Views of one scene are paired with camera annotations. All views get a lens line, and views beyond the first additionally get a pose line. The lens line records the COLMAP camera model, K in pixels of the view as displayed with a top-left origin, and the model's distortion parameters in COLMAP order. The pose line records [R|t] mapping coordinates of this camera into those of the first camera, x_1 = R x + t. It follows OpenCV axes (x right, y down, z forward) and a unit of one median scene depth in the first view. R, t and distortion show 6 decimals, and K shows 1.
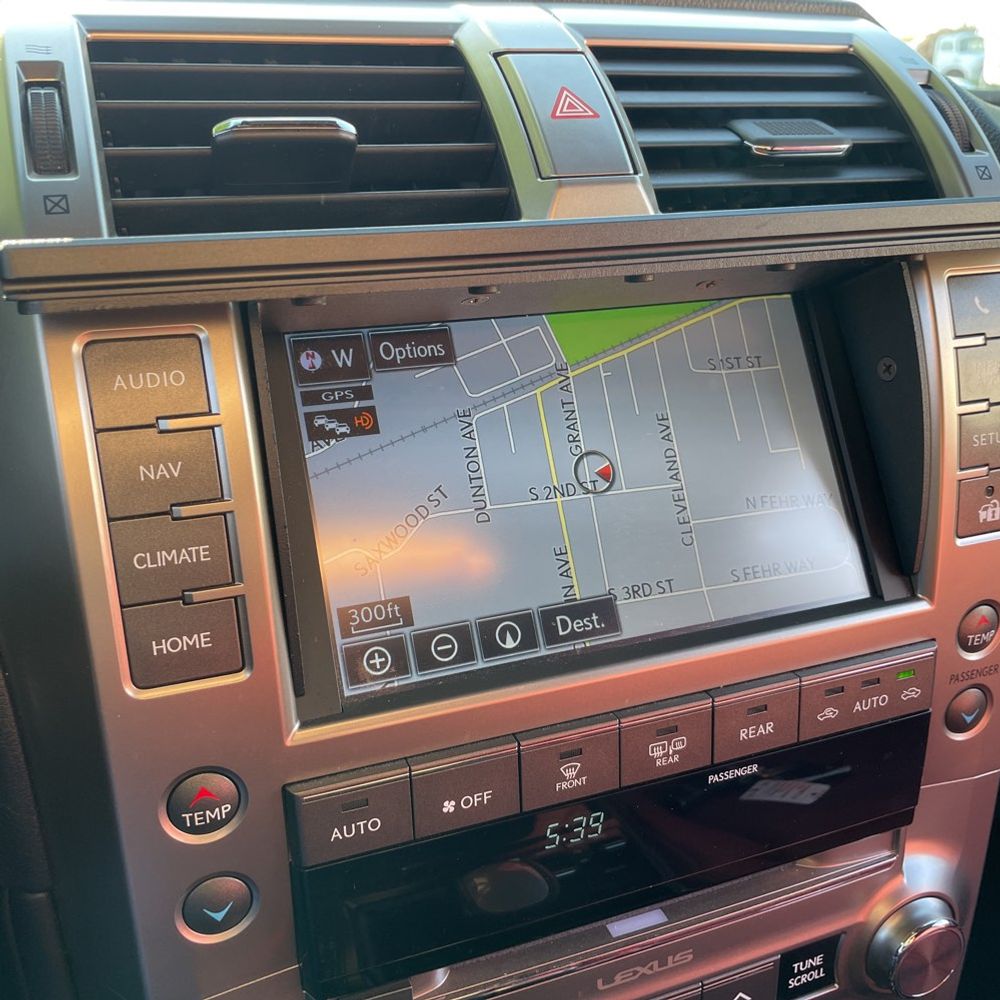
lens RADIAL K [[1022.1, 0, 509.6], [0, 1022.1, 491.2], [0, 0, 1]] dist [0.085001, -0.120972]
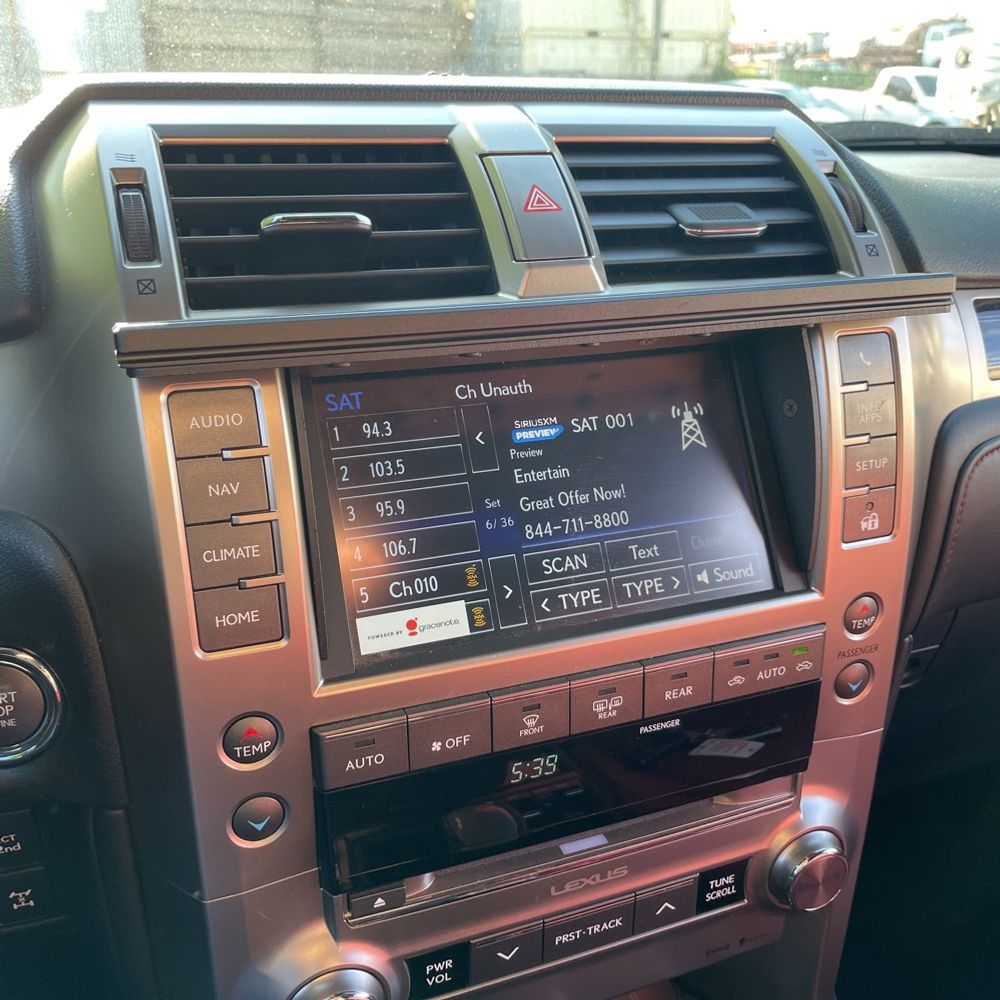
lens RADIAL K [[1024.9, 0, 505.3], [0, 1024.9, 486.9], [0, 0, 1]] dist [0.097948, -0.141672]
pose [[0.999854, 0.014874, 0.008381, 0.011377], [-0.015012, 0.999750, 0.016584, -0.041024], [-0.008132, -0.016707, 0.999827, -0.275427]]
